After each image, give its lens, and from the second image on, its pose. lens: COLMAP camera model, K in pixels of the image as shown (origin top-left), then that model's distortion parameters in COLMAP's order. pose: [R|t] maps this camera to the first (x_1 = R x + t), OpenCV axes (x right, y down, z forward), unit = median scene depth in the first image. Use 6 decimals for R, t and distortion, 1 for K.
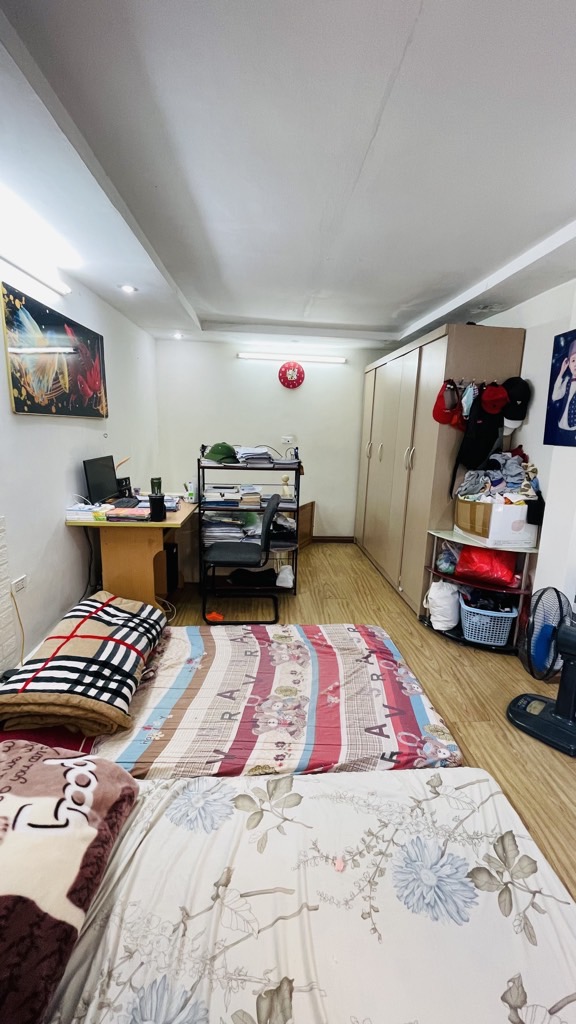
lens RADIAL K [[413.1, 0, 287.7], [0, 413.1, 506.9], [0, 0, 1]] dist [0.001867, -0.000003]
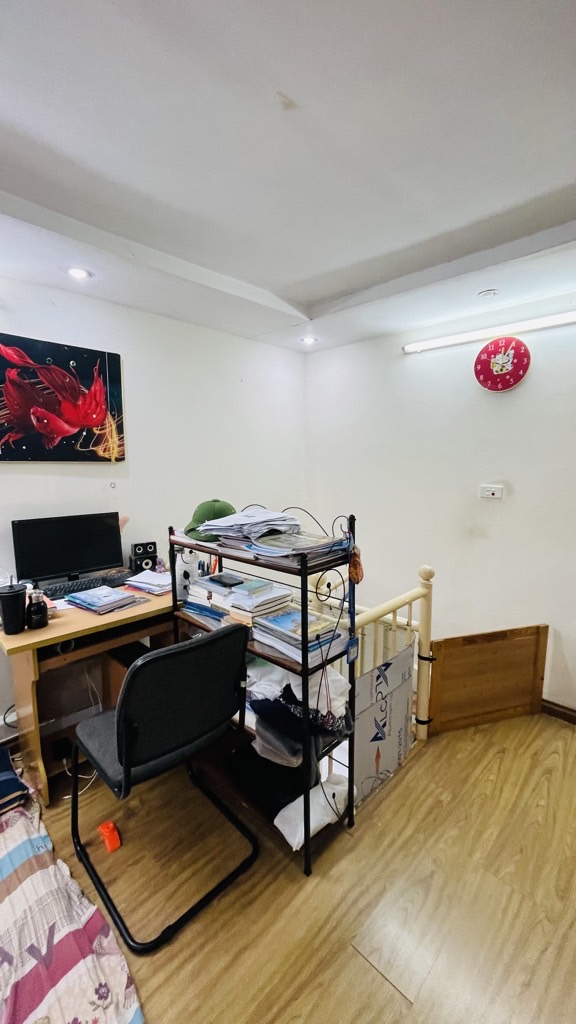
lens RADIAL K [[413.1, 0, 287.7], [0, 413.1, 506.9], [0, 0, 1]] dist [0.001867, -0.000003]
pose [[0.671595, 0.050634, -0.739187, 0.443374], [-0.120695, 0.991813, -0.041720, -0.194790], [0.731022, 0.117235, 0.672207, 1.016026]]
